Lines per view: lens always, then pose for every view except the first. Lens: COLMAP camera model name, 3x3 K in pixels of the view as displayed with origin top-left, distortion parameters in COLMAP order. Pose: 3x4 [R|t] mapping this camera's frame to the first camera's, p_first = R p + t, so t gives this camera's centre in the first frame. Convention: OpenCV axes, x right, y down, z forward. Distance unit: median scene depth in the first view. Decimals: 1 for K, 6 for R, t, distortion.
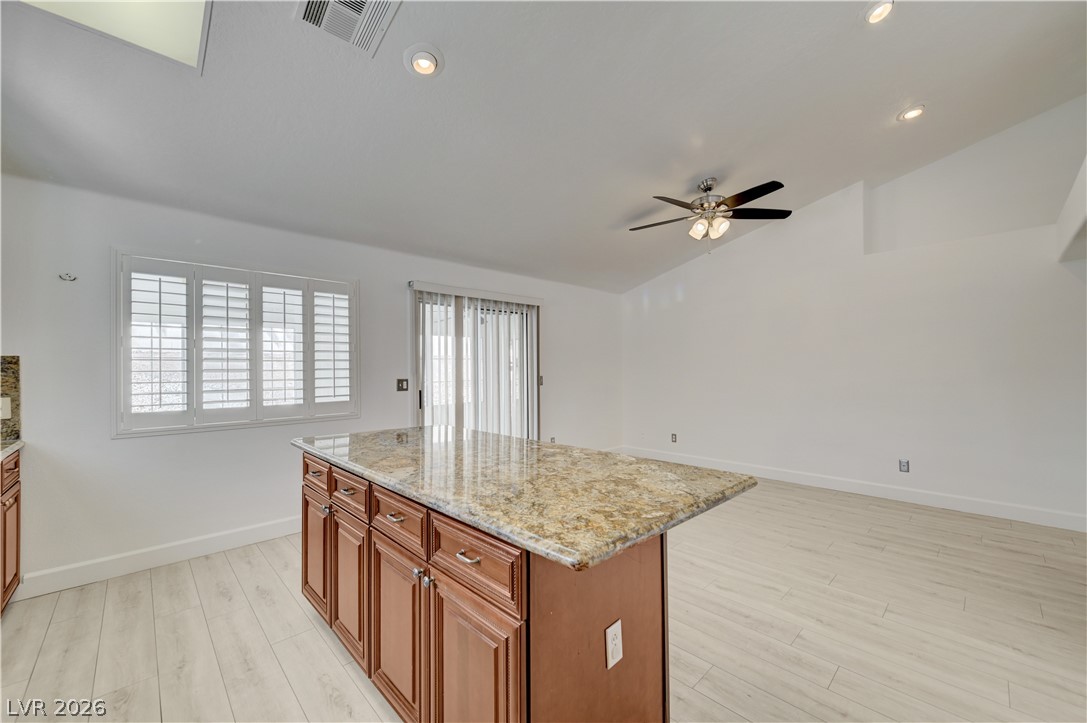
lens RADIAL K [[436.0, 0, 551.9], [0, 436.0, 367.4], [0, 0, 1]] dist [0.032916, 0.000020]
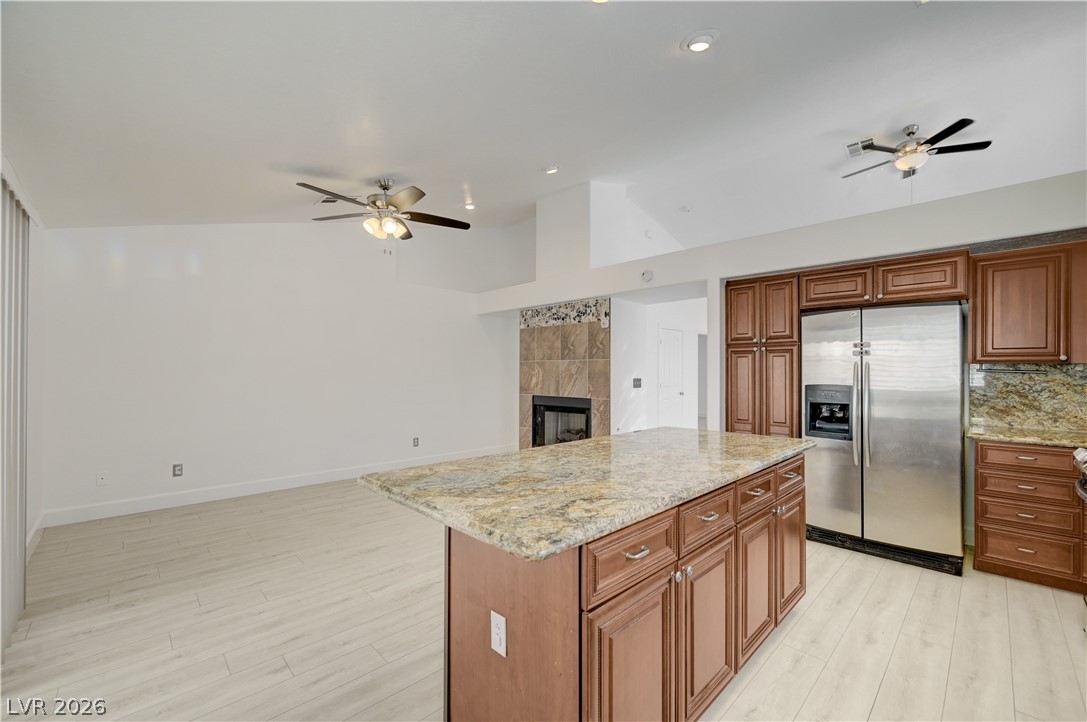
lens RADIAL K [[434.6, 0, 548.3], [0, 434.6, 365.8], [0, 0, 1]] dist [-0.002713, -0.000009]
pose [[0.002299, 0.022343, 0.999748, -0.673897], [-0.009151, 0.999709, -0.022321, 0.008380], [-0.999955, -0.009098, 0.002503, 0.681717]]
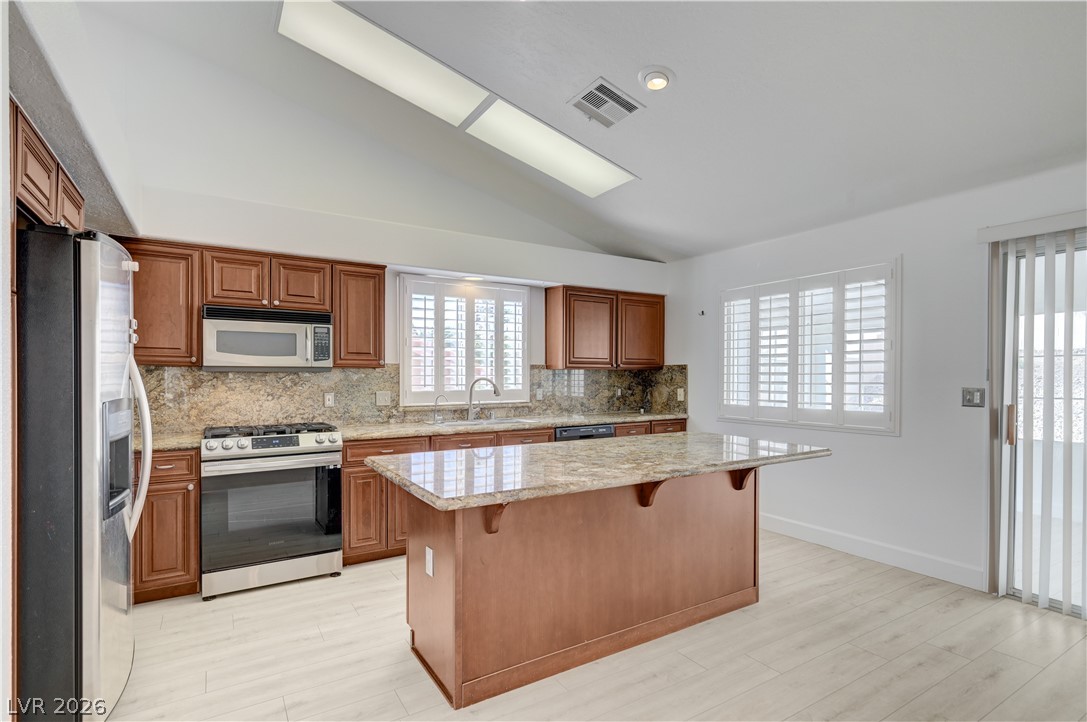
lens RADIAL K [[527.3, 0, 547.9], [0, 527.3, 379.4], [0, 0, 1]] dist [-0.000613, -0.000464]
pose [[-0.204863, 0.016675, -0.978649, 0.617075], [0.006372, 0.999856, 0.015703, -0.002912], [0.978770, -0.003019, -0.204940, 0.631720]]
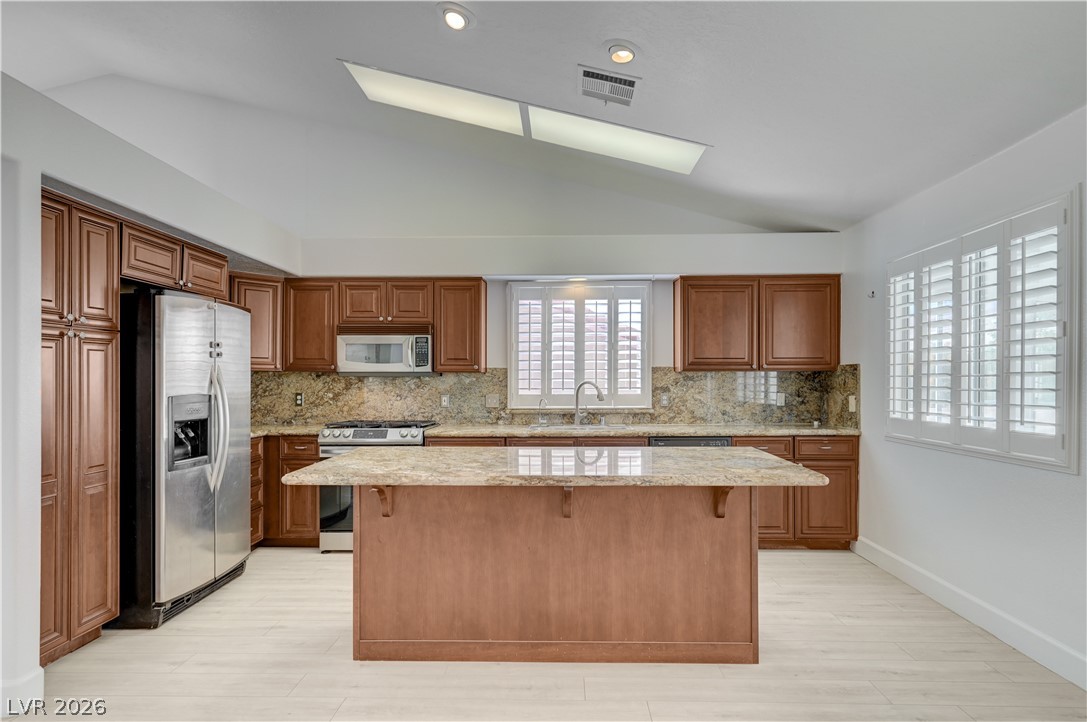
lens RADIAL K [[604.3, 0, 558.5], [0, 604.3, 378.5], [0, 0, 1]] dist [-0.002322, -0.000003]
pose [[-0.708181, 0.009234, -0.705970, 0.448277], [0.011688, 0.999931, 0.001354, 0.002559], [0.705934, -0.007293, -0.708240, 1.141503]]
